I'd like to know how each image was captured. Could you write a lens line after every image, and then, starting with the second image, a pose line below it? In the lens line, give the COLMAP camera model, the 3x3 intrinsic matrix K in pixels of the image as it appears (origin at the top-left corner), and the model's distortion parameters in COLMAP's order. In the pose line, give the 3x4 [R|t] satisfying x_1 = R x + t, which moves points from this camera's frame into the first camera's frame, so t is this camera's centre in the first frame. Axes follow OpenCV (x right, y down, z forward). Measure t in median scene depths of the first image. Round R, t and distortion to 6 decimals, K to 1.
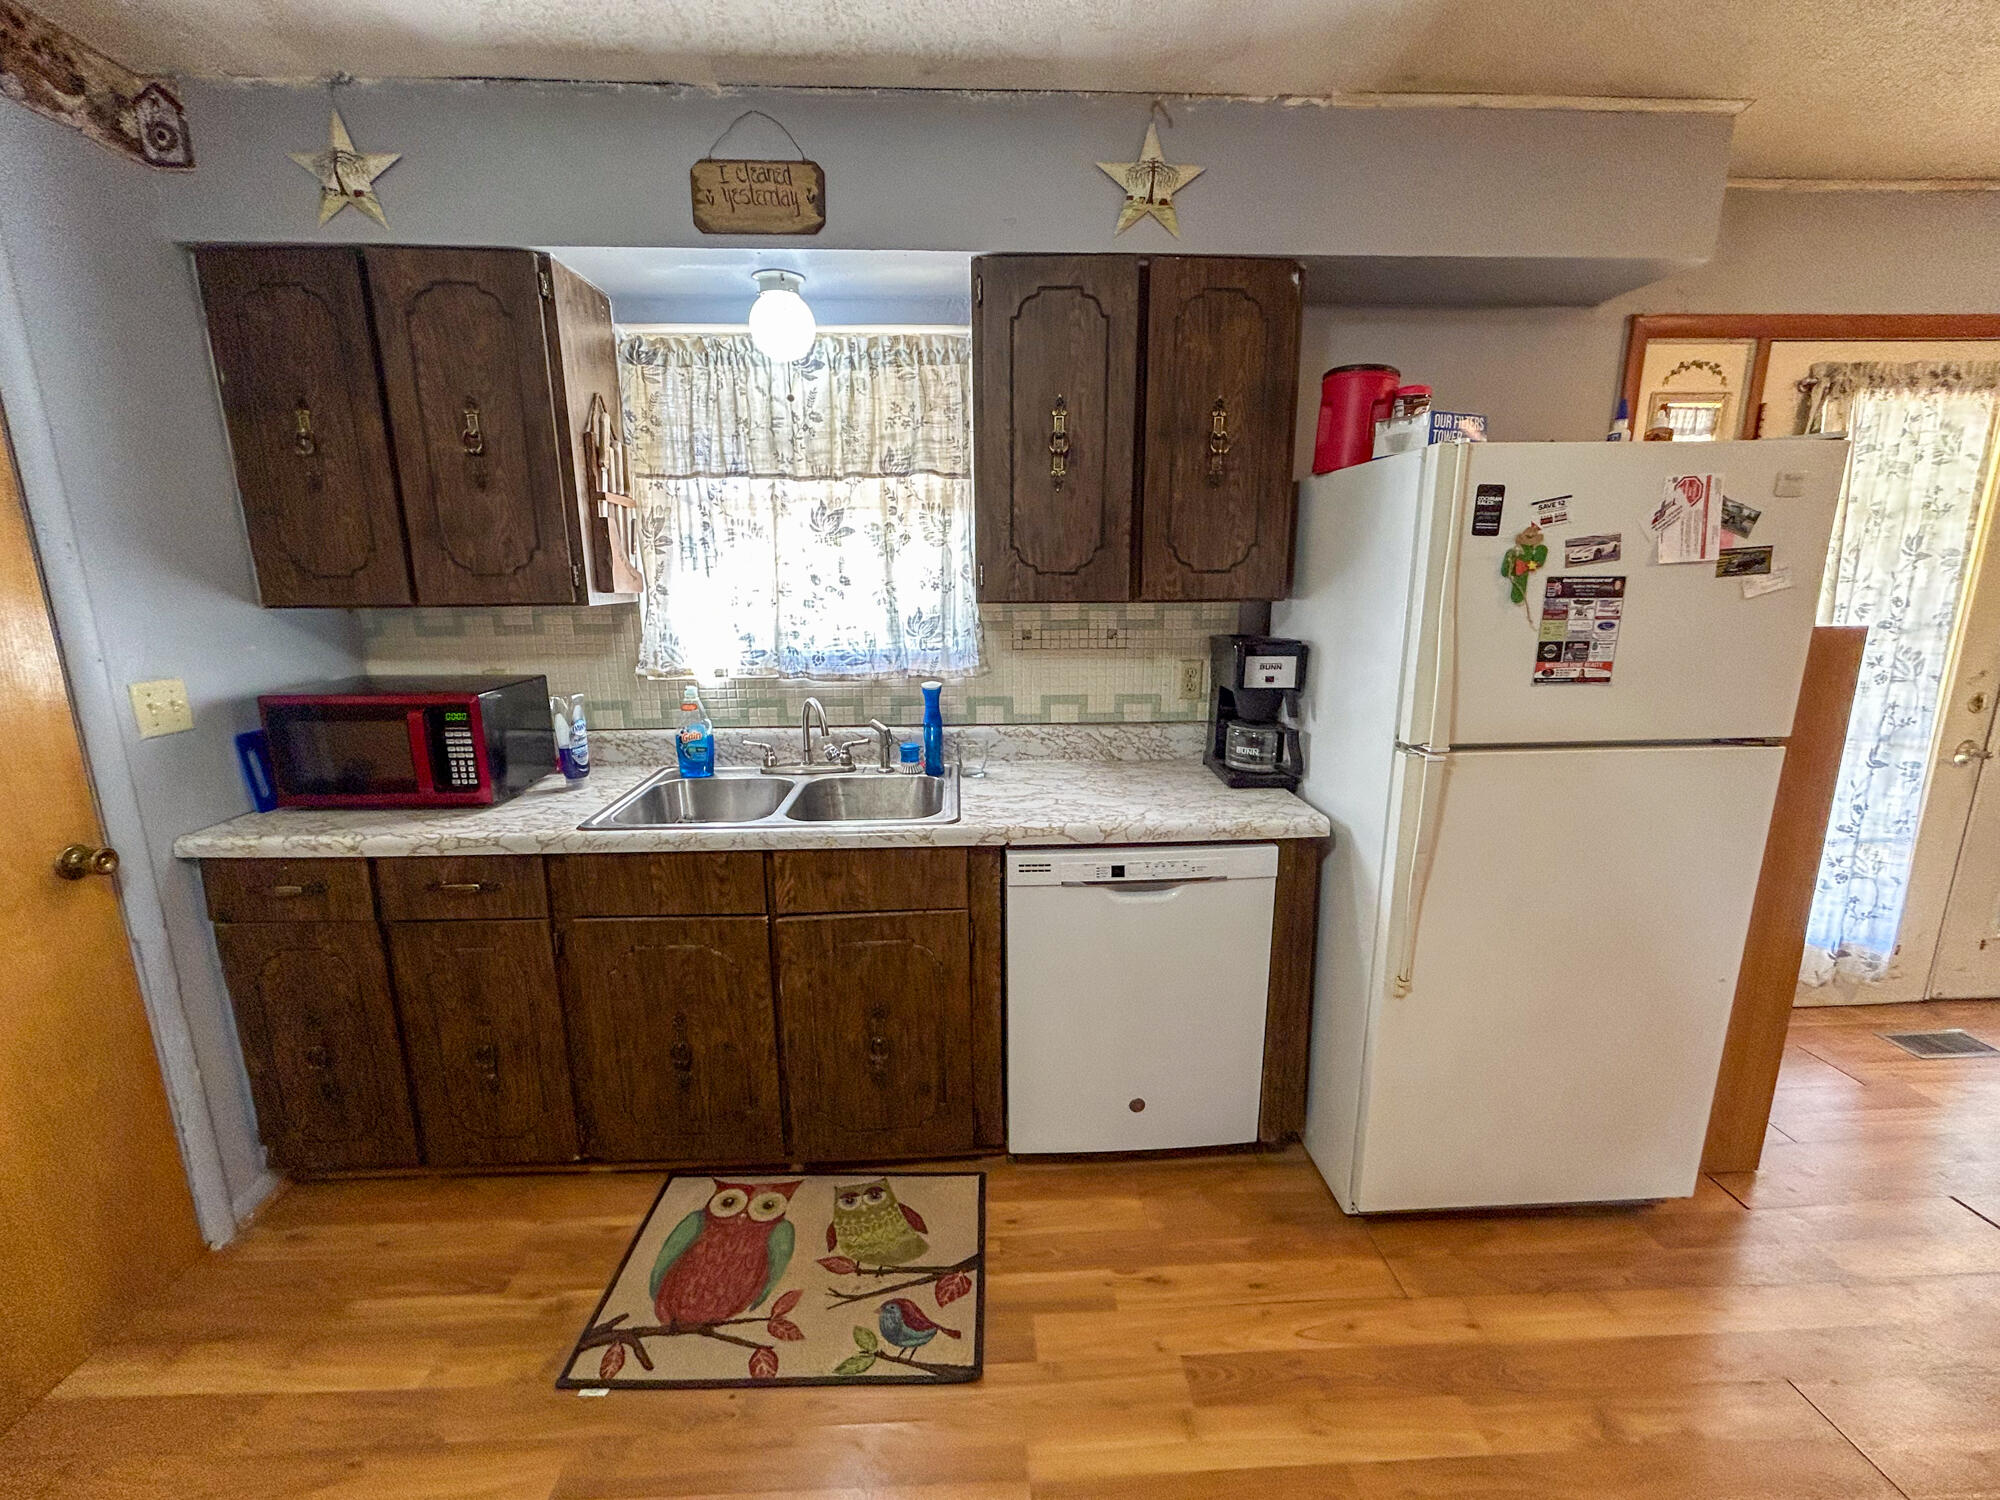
lens RADIAL K [[812.9, 0, 1000.1], [0, 812.9, 746.2], [0, 0, 1]] dist [0.002749, -0.000112]
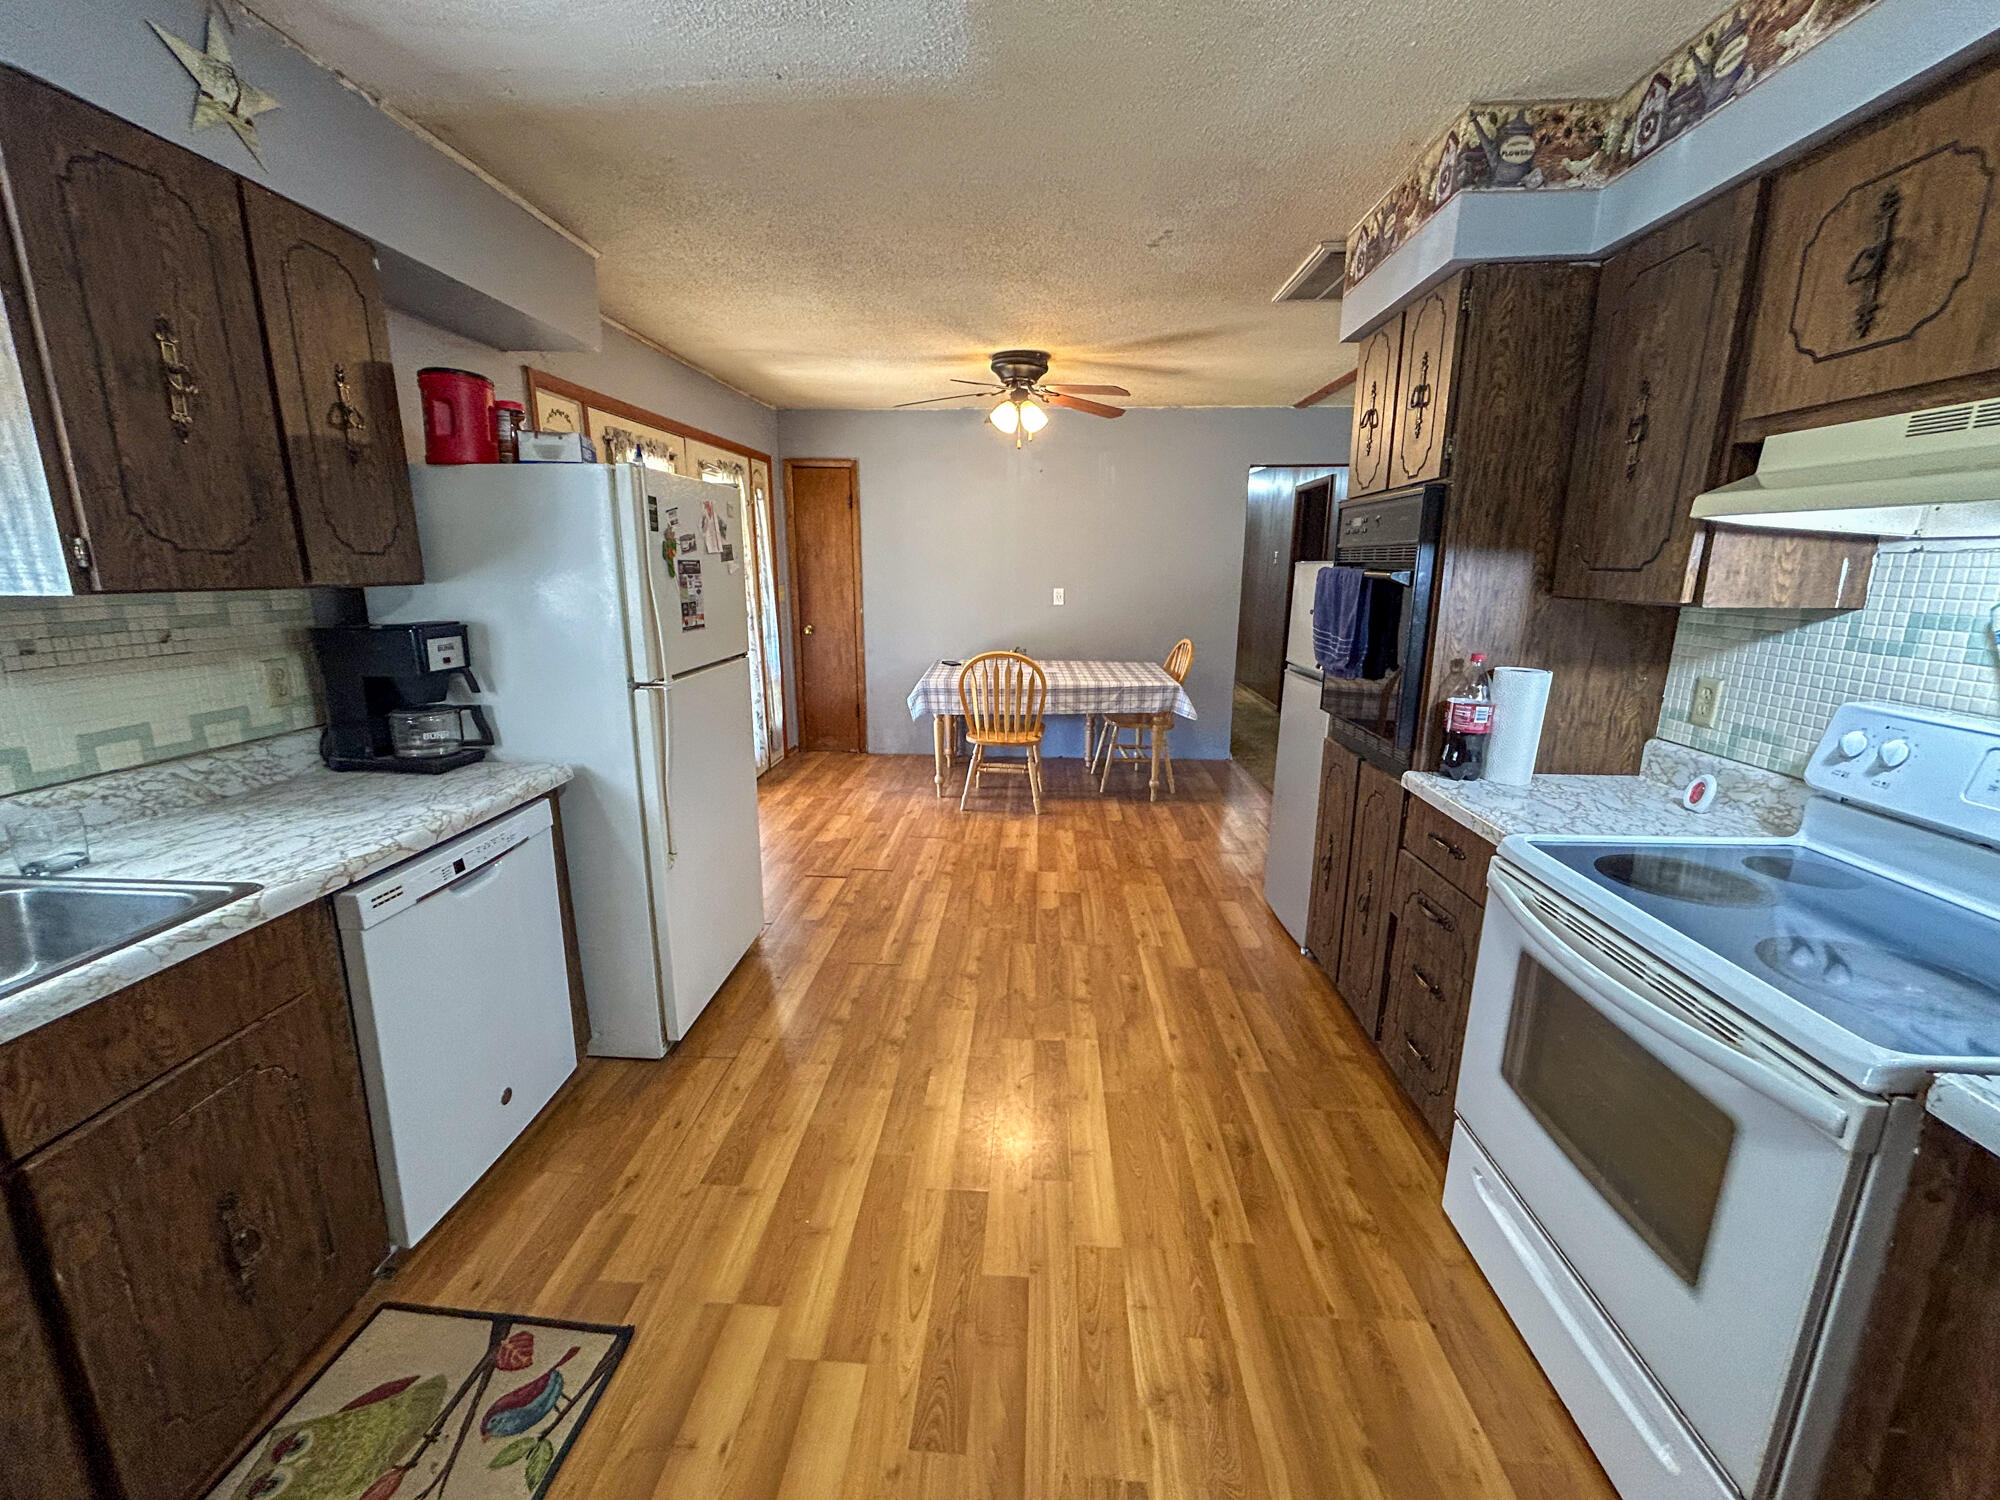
lens RADIAL K [[812.9, 0, 991.8], [0, 812.9, 748.0], [0, 0, 1]] dist [0.002749, -0.000112]
pose [[0.102836, -0.213573, 0.971500, -0.667734], [0.209115, 0.959493, 0.188798, -0.028166], [-0.972469, 0.183740, 0.143332, 0.220346]]
